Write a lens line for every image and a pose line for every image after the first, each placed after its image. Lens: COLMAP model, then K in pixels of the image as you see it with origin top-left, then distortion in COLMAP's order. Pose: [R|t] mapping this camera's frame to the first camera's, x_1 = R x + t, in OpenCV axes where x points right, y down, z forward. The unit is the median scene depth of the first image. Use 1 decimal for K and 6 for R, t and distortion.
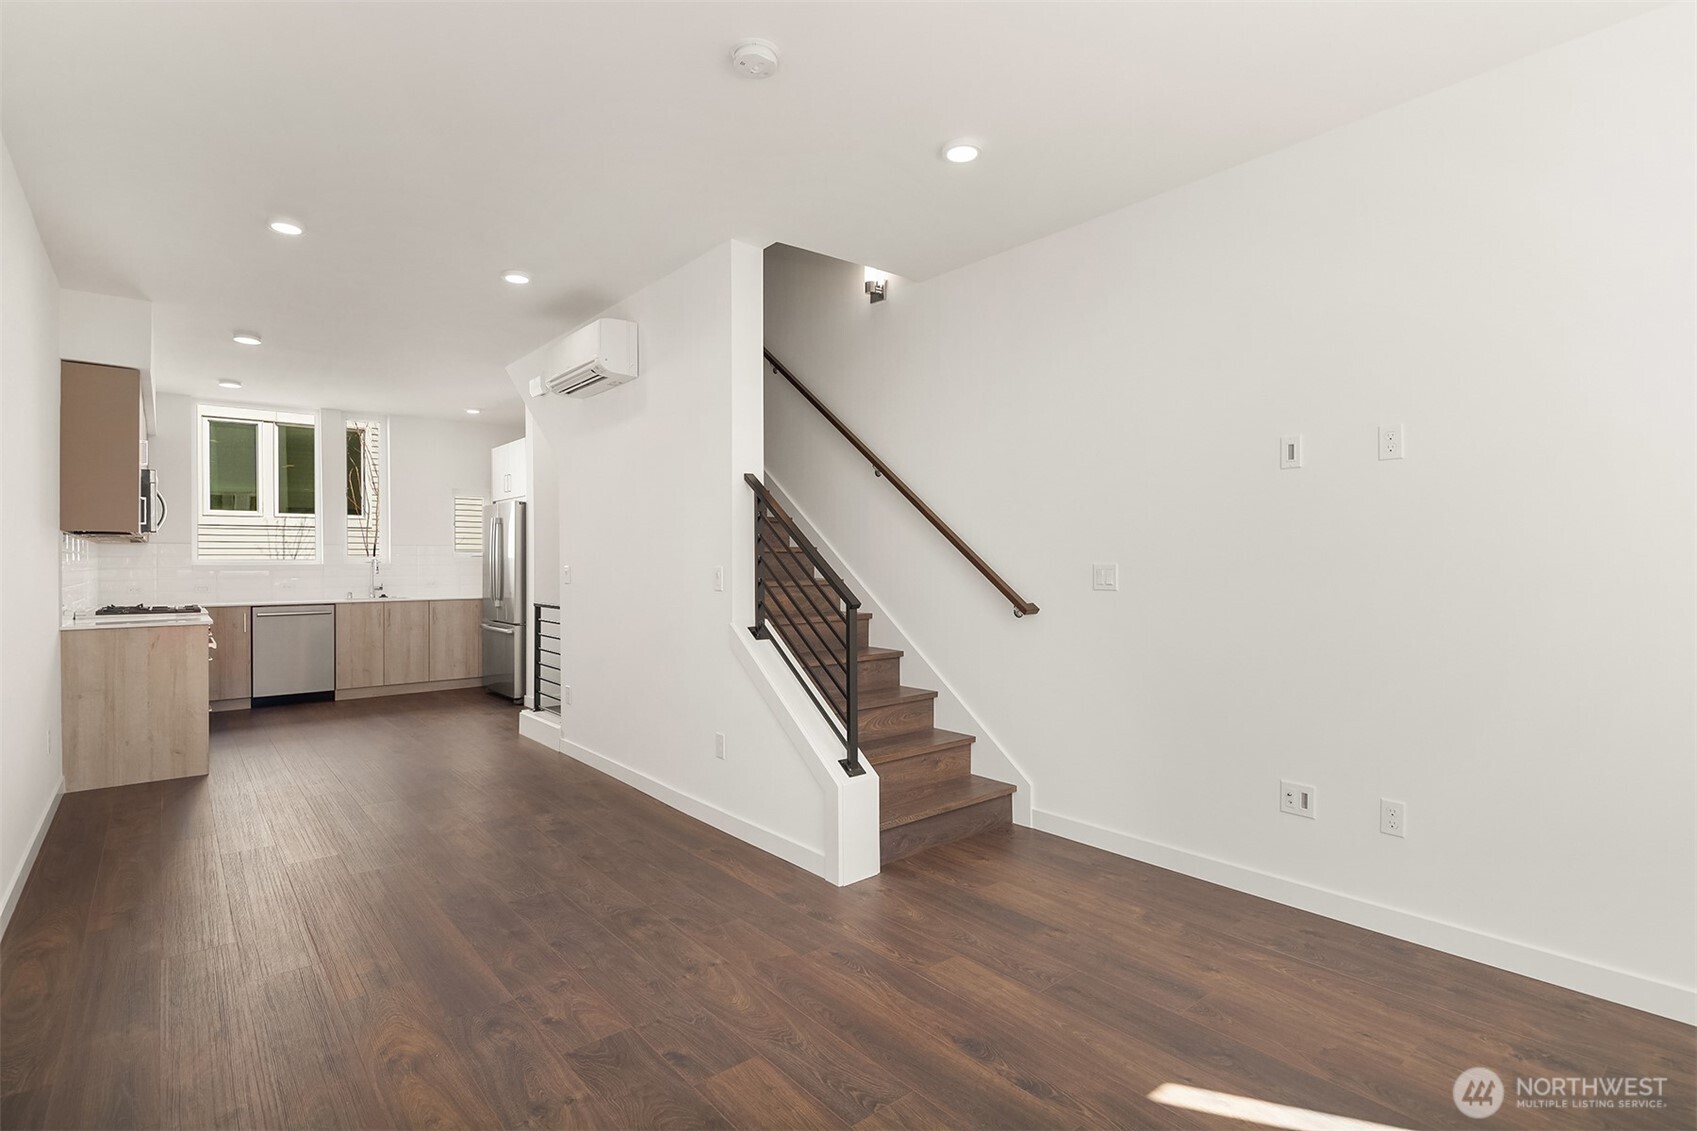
lens RADIAL K [[814.1, 0, 847.4], [0, 814.1, 560.7], [0, 0, 1]] dist [-0.002482, -0.000235]
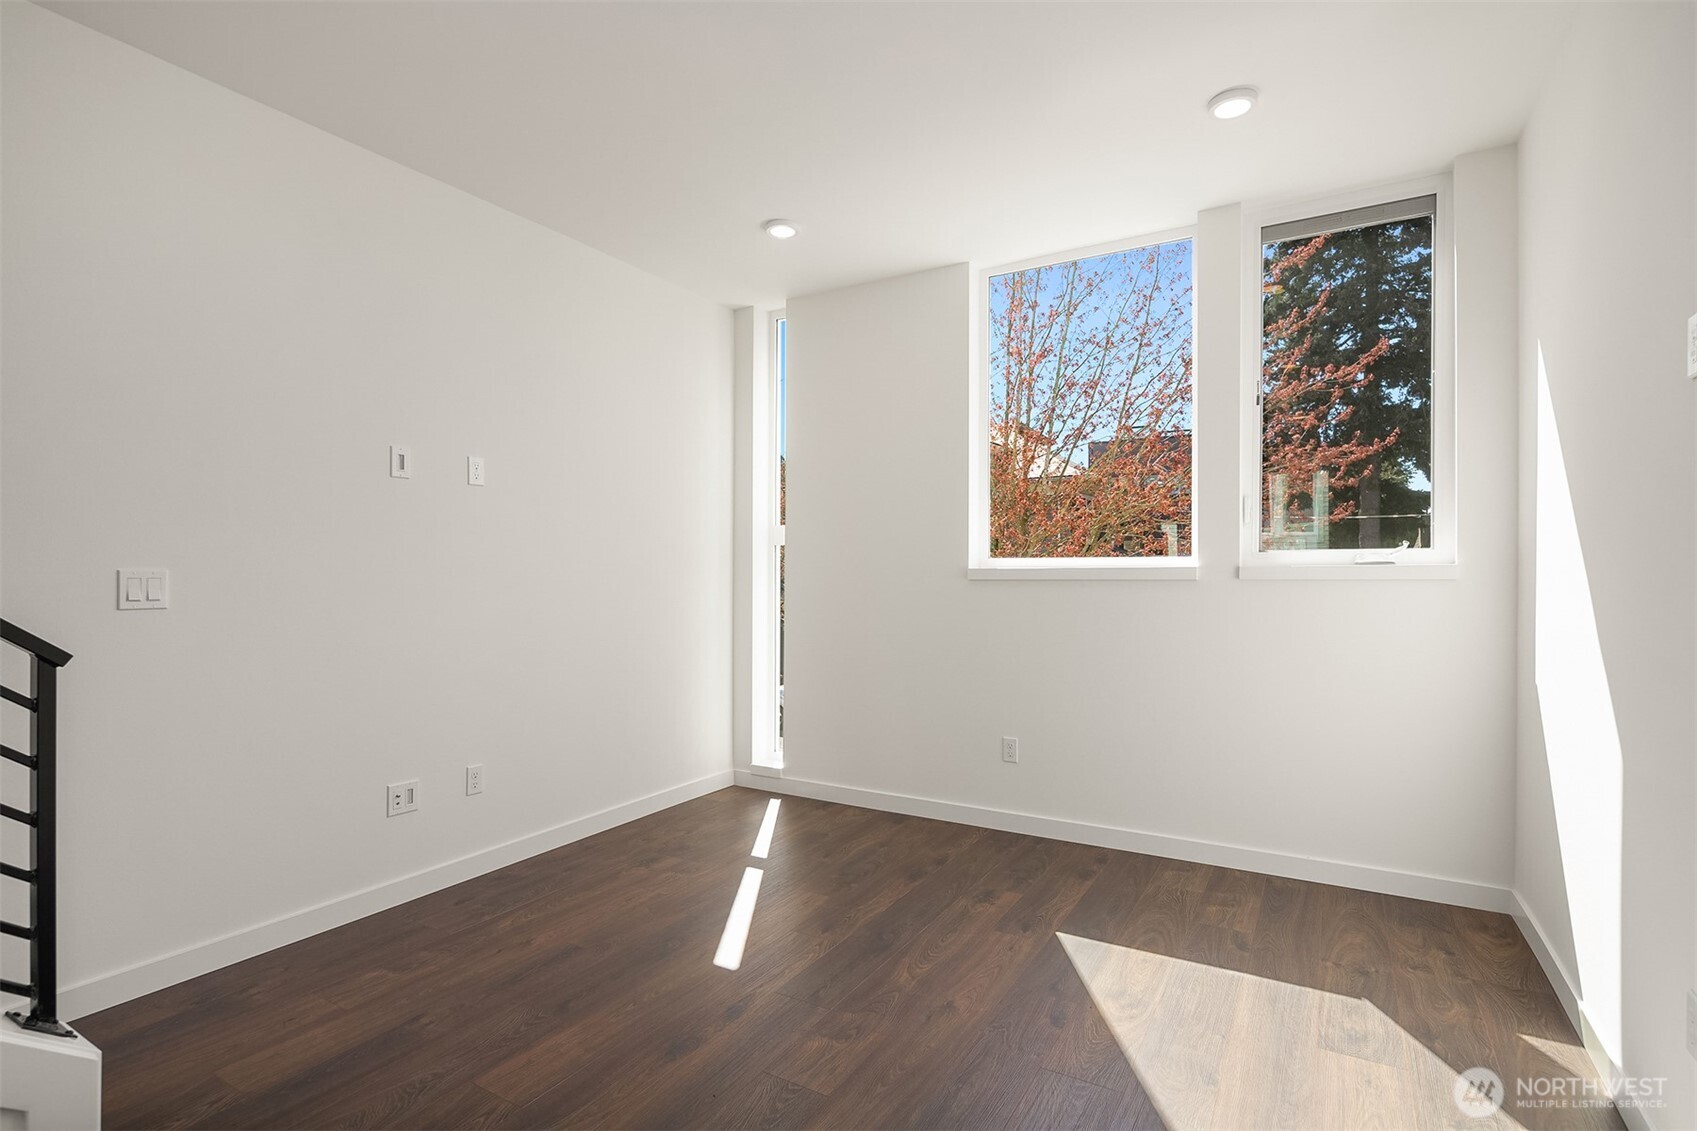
lens RADIAL K [[814.1, 0, 846.8], [0, 814.1, 573.1], [0, 0, 1]] dist [-0.002482, -0.000235]
pose [[-0.334025, 0.003874, 0.942556, -0.659987], [-0.003362, 0.999980, -0.005302, 0.011177], [-0.942558, -0.004940, -0.334005, 0.876285]]
